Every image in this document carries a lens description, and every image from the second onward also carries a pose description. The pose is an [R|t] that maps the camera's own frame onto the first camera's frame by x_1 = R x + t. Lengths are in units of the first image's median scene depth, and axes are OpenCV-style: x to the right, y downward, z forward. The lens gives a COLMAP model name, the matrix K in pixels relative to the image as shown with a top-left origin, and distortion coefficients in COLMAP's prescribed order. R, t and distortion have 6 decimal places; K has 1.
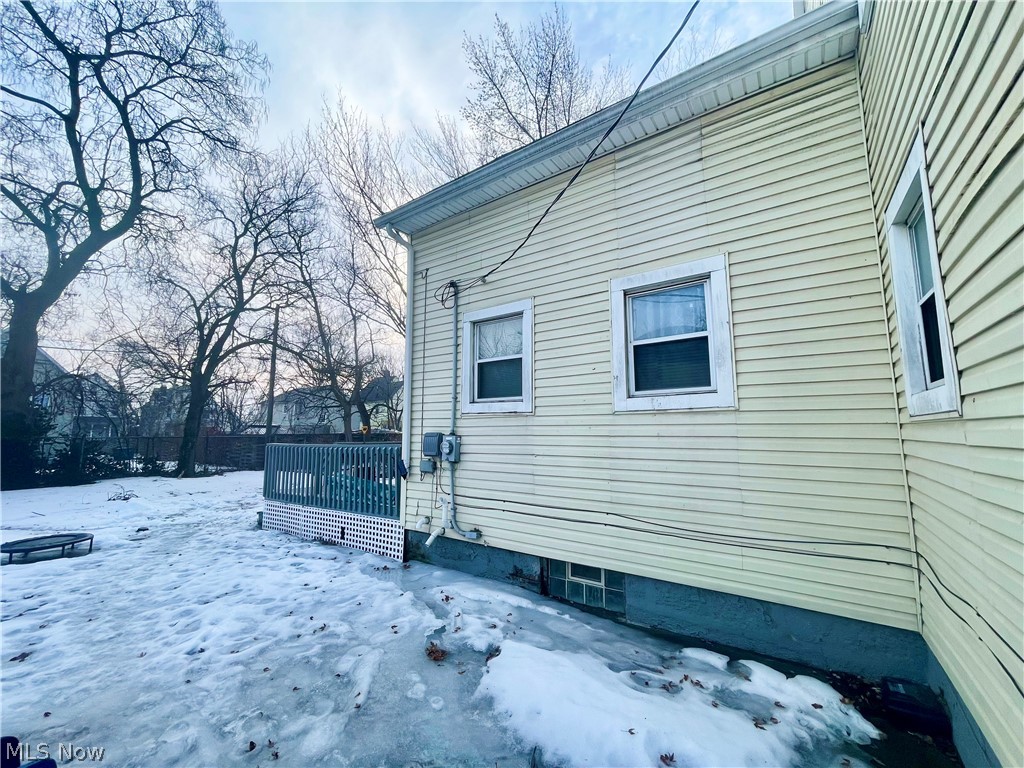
lens RADIAL K [[412.4, 0, 513.7], [0, 412.4, 385.6], [0, 0, 1]] dist [-0.002971, -0.000063]
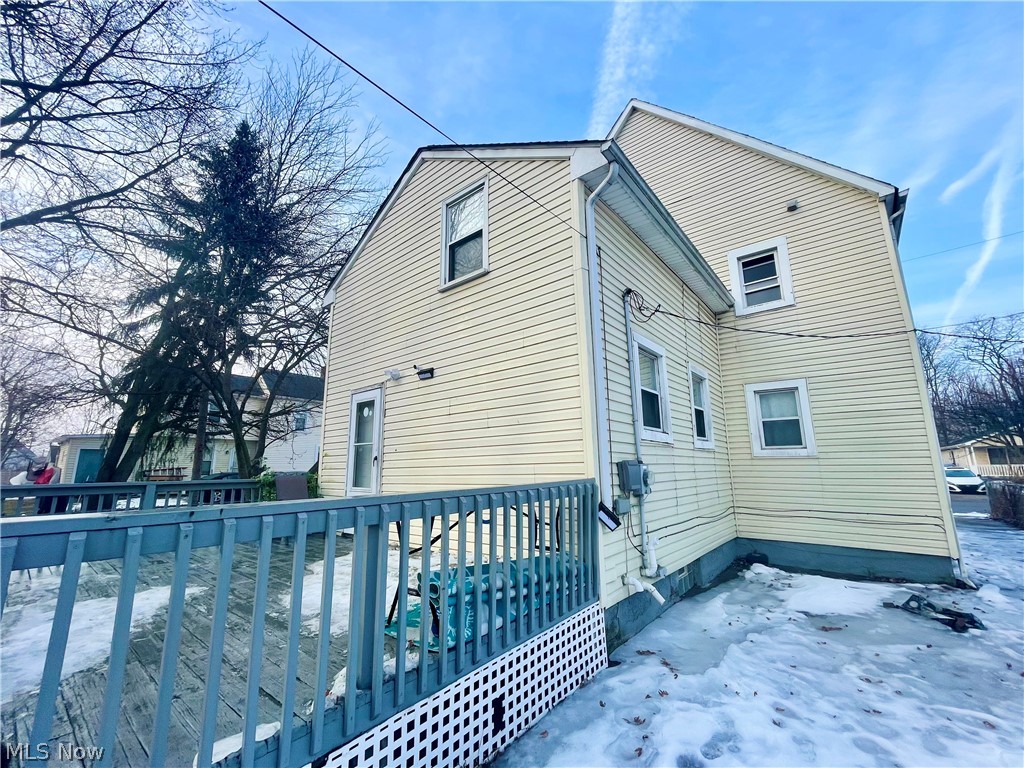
lens RADIAL K [[412.4, 0, 513.7], [0, 412.4, 385.6], [0, 0, 1]] dist [-0.002971, -0.000063]
pose [[0.081433, 0.193946, 0.977627, -1.153256], [-0.113386, 0.976319, -0.184242, 0.164484], [-0.990208, -0.095846, 0.101495, 1.311158]]
